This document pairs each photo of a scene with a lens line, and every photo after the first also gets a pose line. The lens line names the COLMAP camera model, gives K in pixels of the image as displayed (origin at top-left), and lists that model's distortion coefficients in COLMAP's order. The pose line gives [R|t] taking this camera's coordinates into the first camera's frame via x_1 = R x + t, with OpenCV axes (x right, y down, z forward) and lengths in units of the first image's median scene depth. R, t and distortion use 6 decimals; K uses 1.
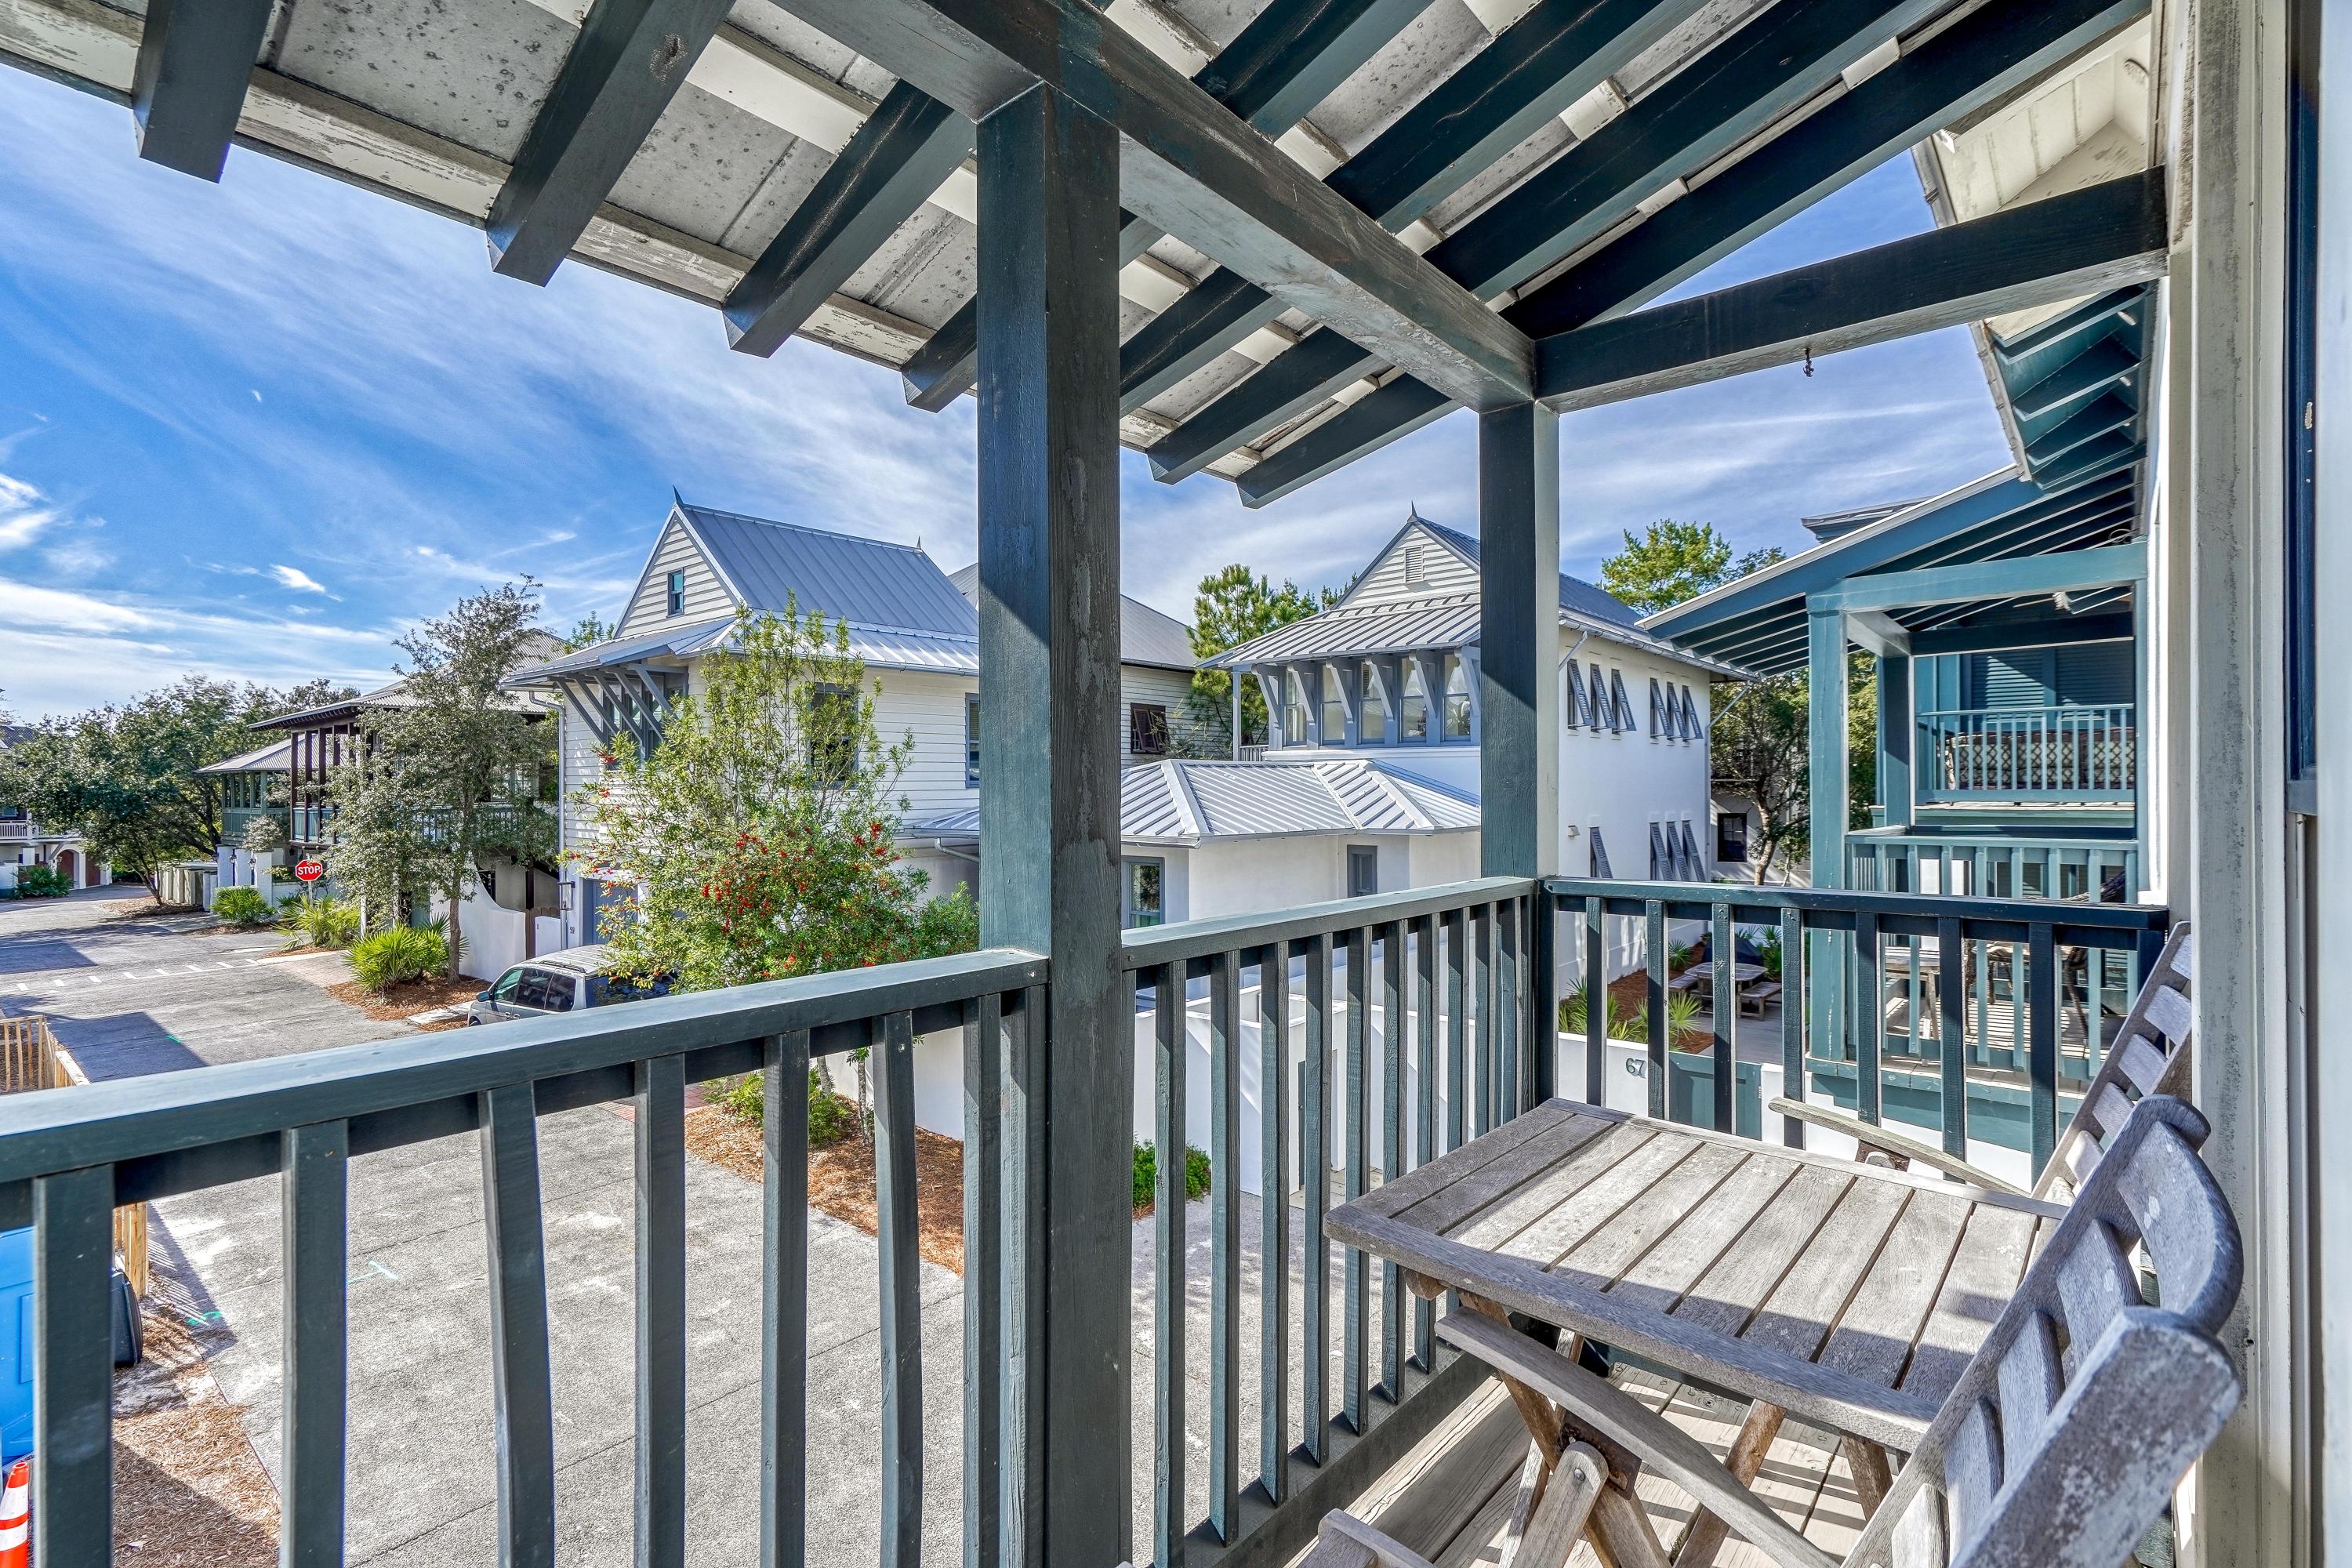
lens RADIAL K [[1095.1, 0, 1164.9], [0, 1095.1, 784.8], [0, 0, 1]] dist [0.011655, 0.003411]
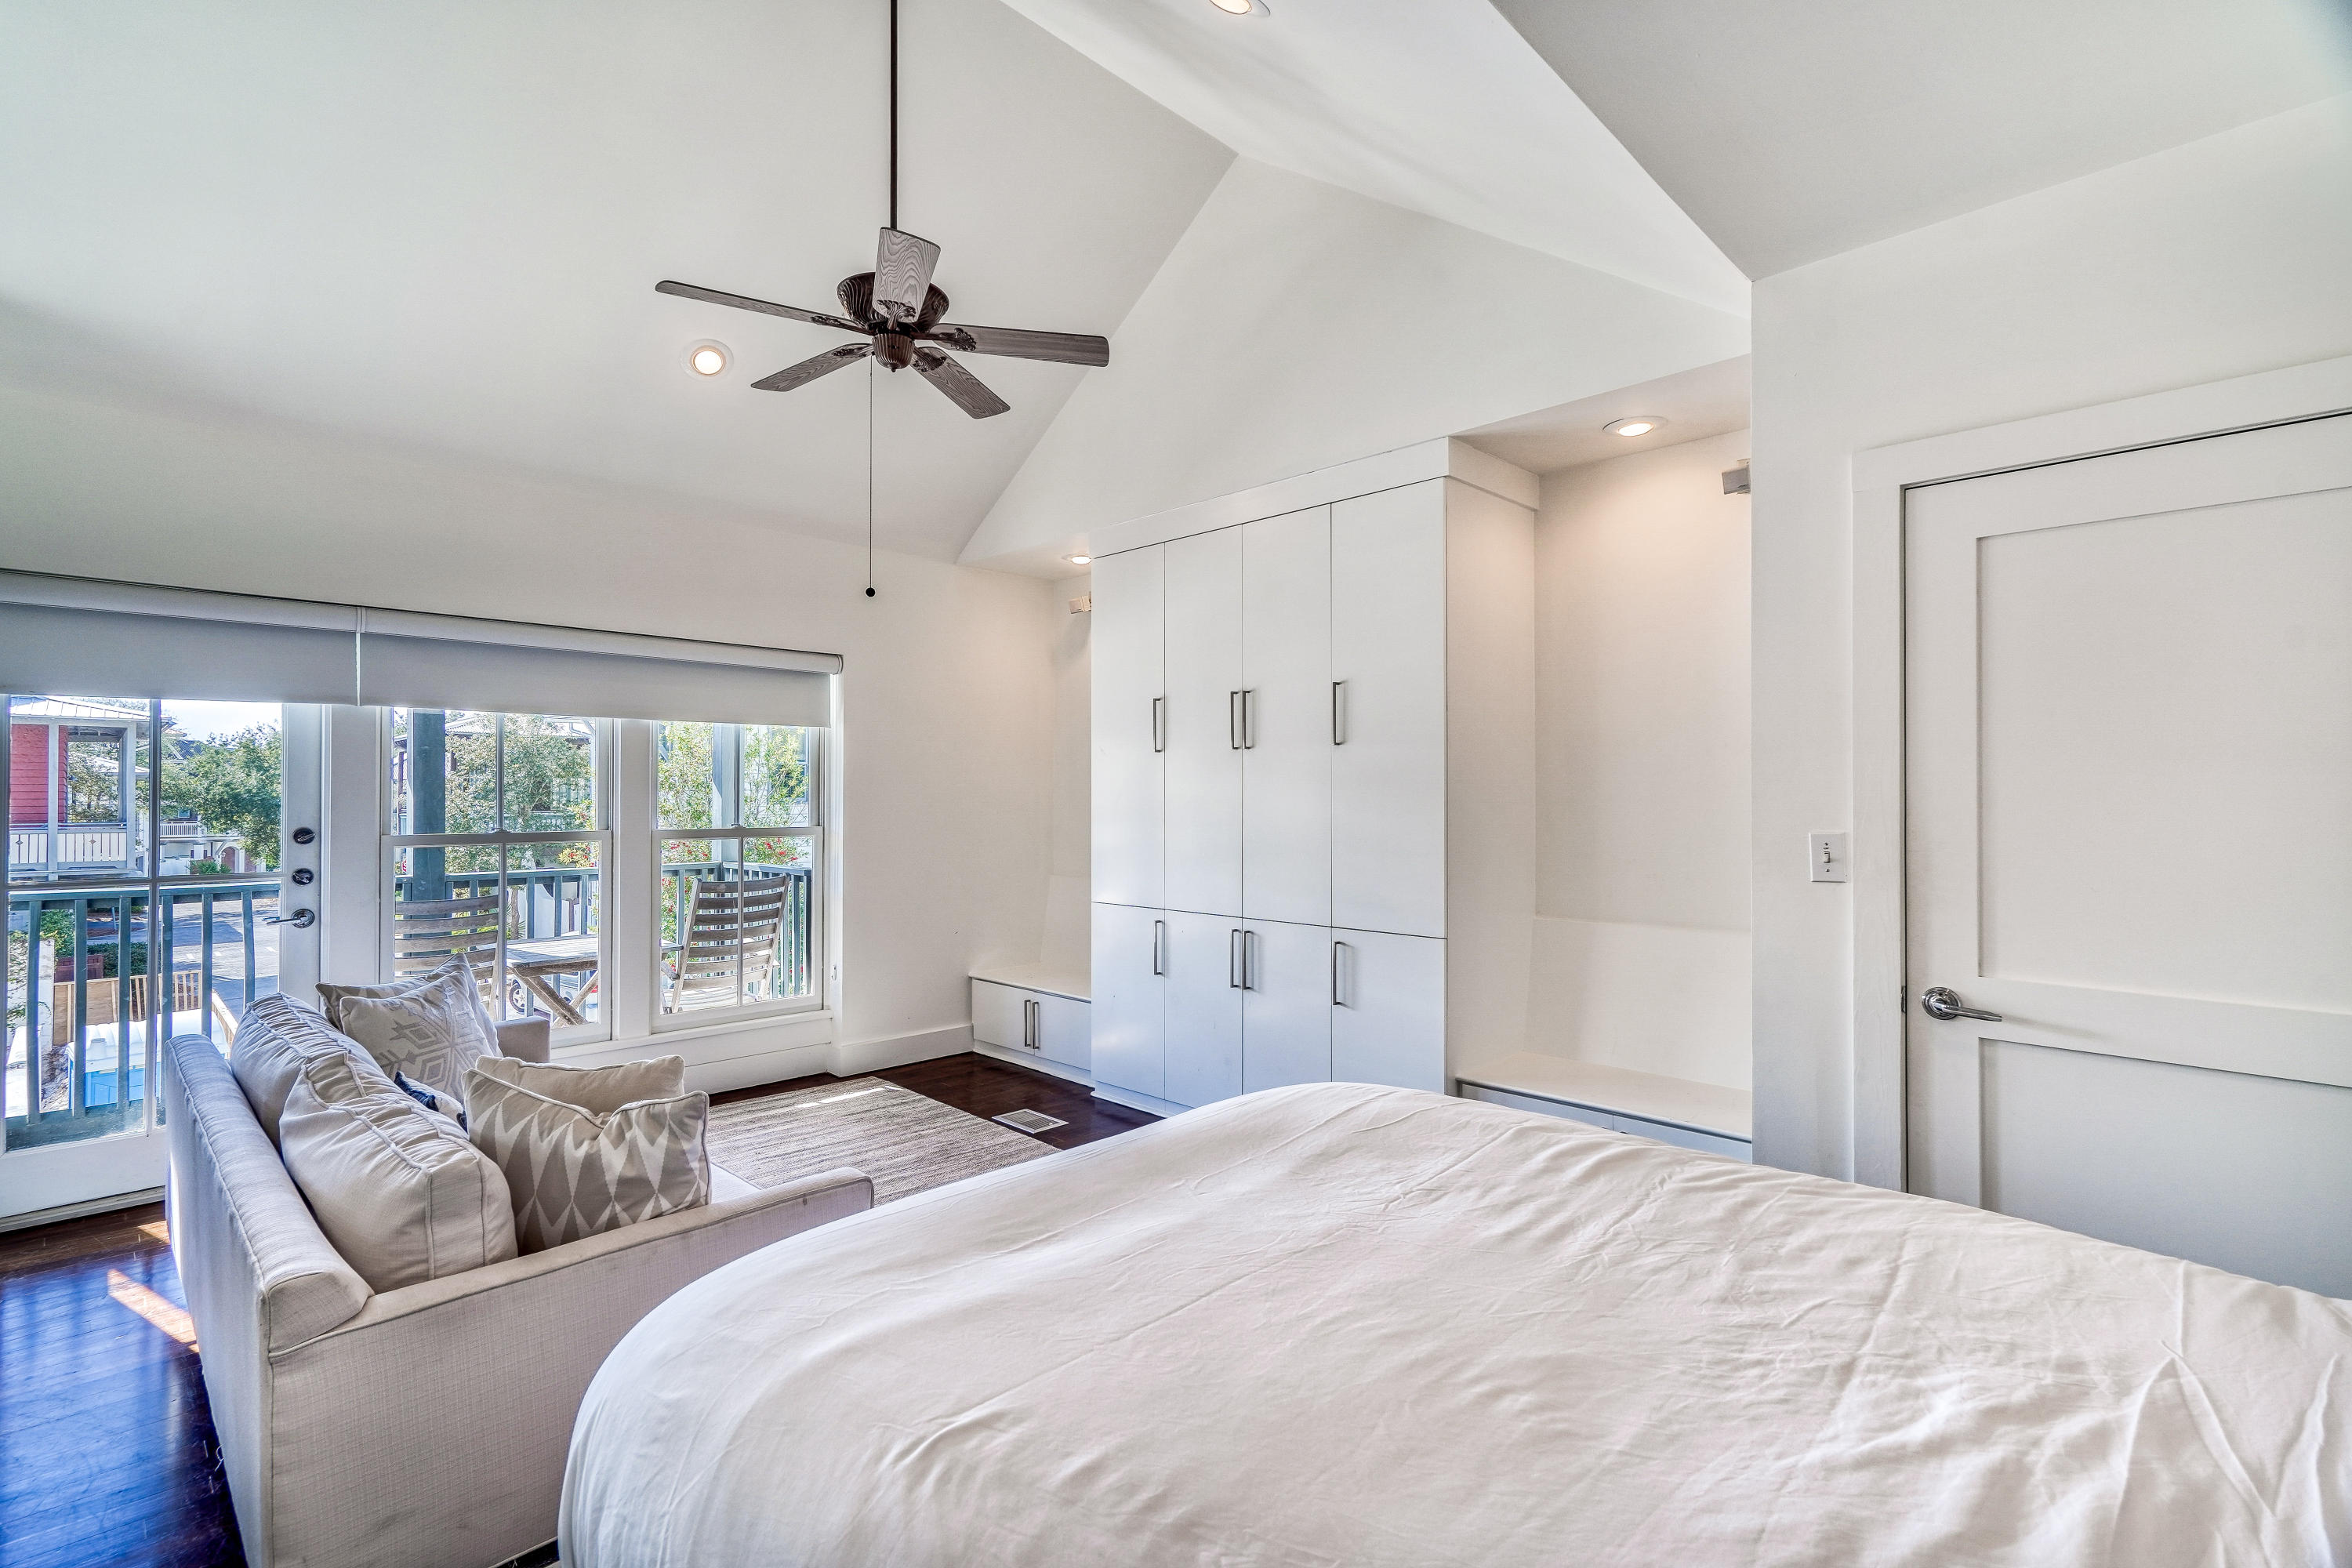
lens RADIAL K [[1095.1, 0, 1194.9], [0, 1095.1, 797.4], [0, 0, 1]] dist [0.011655, 0.003411]
pose [[0.997790, 0.006645, -0.066111, 0.123194], [-0.006351, 0.999969, 0.004659, -0.006303], [0.066140, -0.004229, 0.997801, -0.113660]]
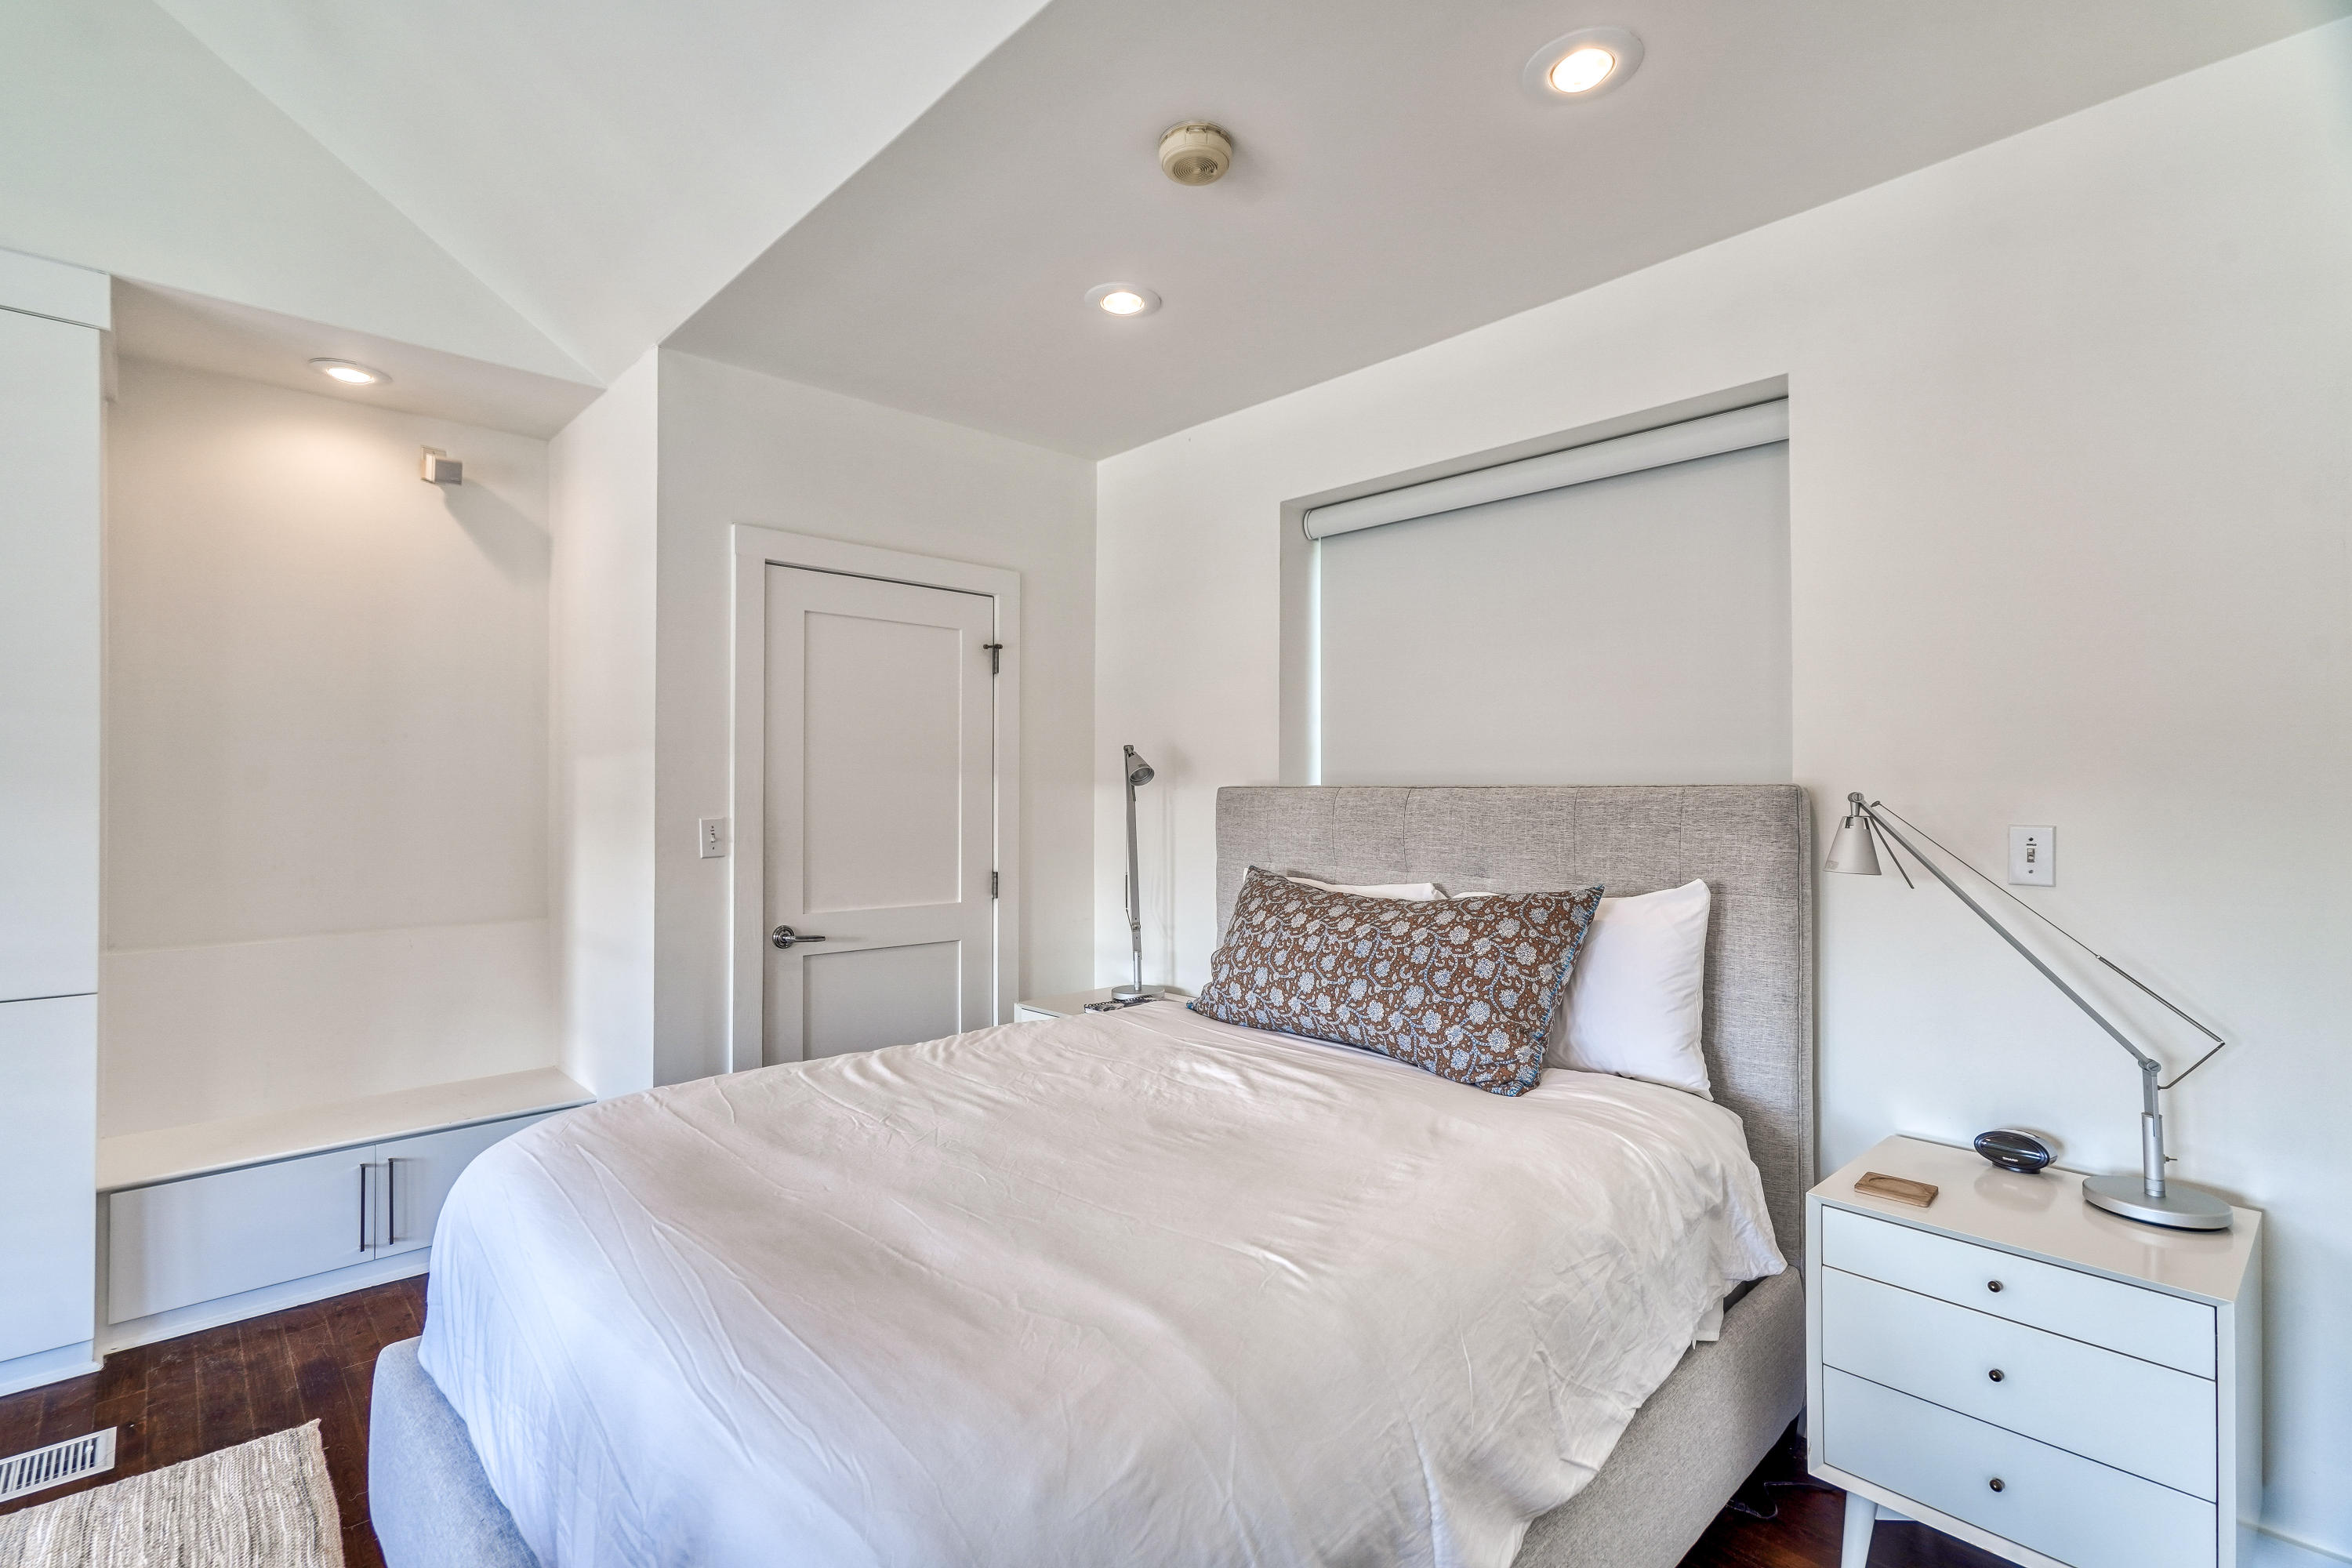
lens RADIAL K [[1095.1, 0, 1131.5], [0, 1095.1, 789.2], [0, 0, 1]] dist [0.011655, 0.003411]
pose [[0.126300, 0.009116, 0.991950, 0.063383], [-0.006380, 0.999945, -0.008378, -0.005585], [-0.991972, -0.005270, 0.126351, -0.077910]]
